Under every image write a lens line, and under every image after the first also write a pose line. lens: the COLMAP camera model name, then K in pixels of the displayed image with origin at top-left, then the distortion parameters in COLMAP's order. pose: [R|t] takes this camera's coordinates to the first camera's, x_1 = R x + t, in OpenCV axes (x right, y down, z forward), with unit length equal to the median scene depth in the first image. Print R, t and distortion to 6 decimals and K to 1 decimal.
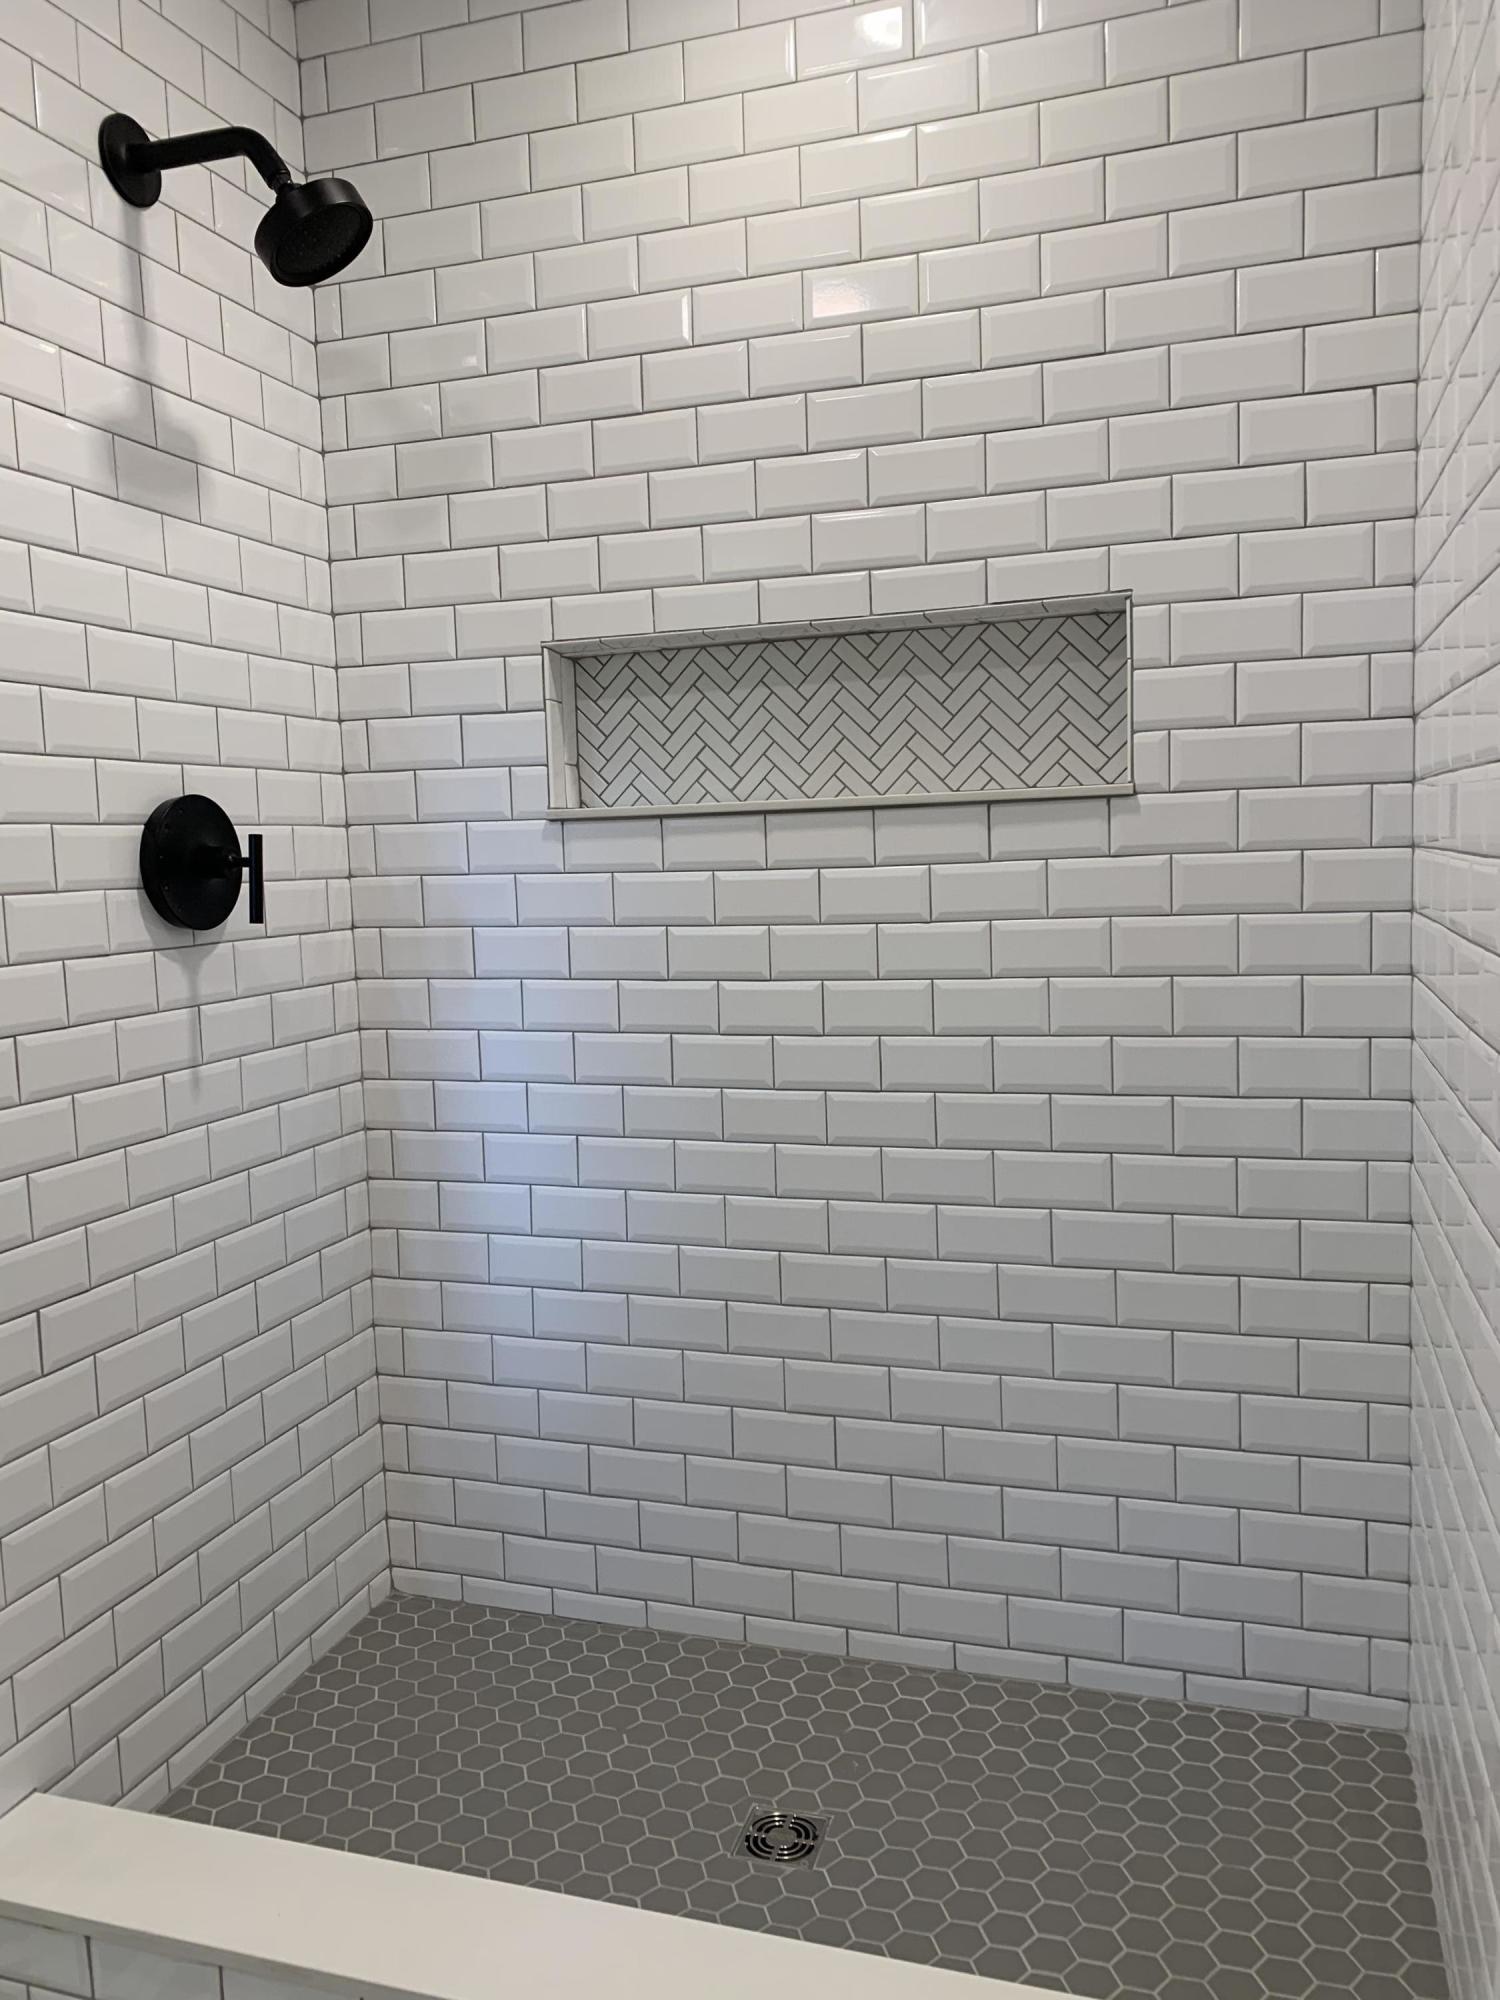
lens RADIAL K [[1521.3, 0, 738.8], [0, 1521.3, 1008.7], [0, 0, 1]] dist [0.041126, -0.038289]
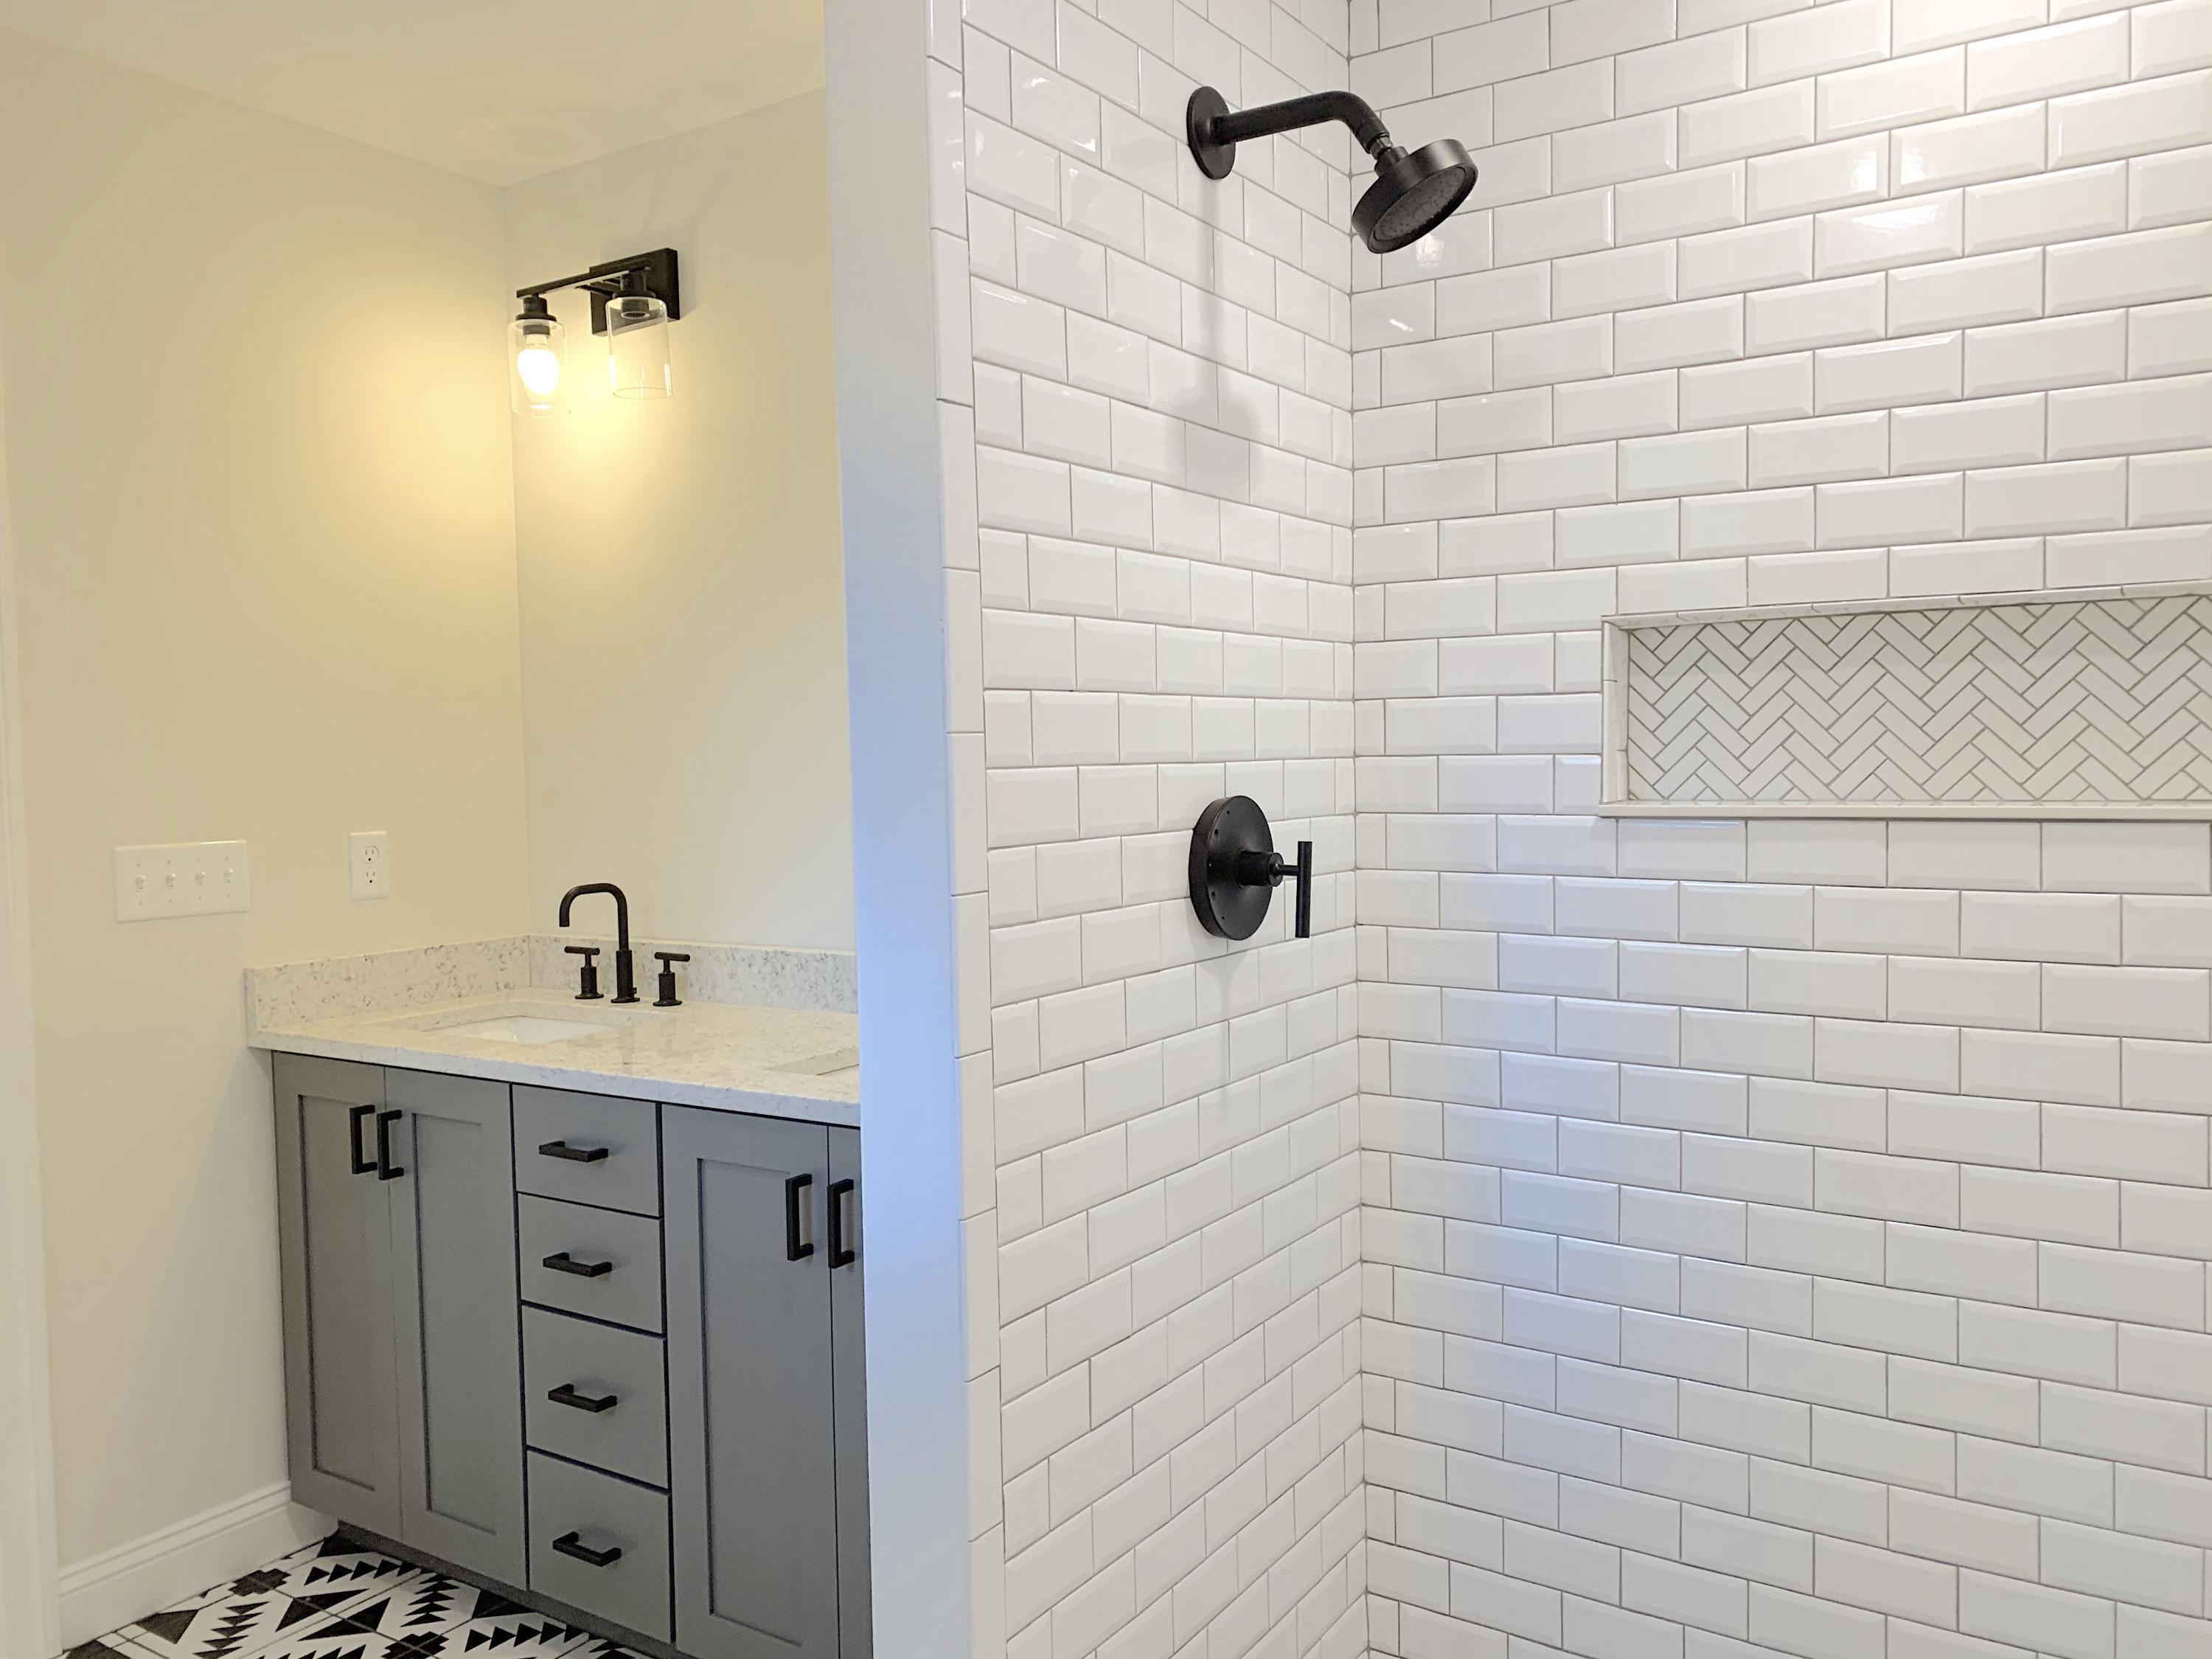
lens RADIAL K [[1682.6, 0, 1039.3], [0, 1682.6, 814.6], [0, 0, 1]] dist [0.041126, -0.038289]
pose [[0.970113, 0.026374, -0.241217, -0.210114], [-0.037215, 0.998486, -0.040496, -0.076100], [0.239784, 0.048262, 0.969626, -0.016120]]
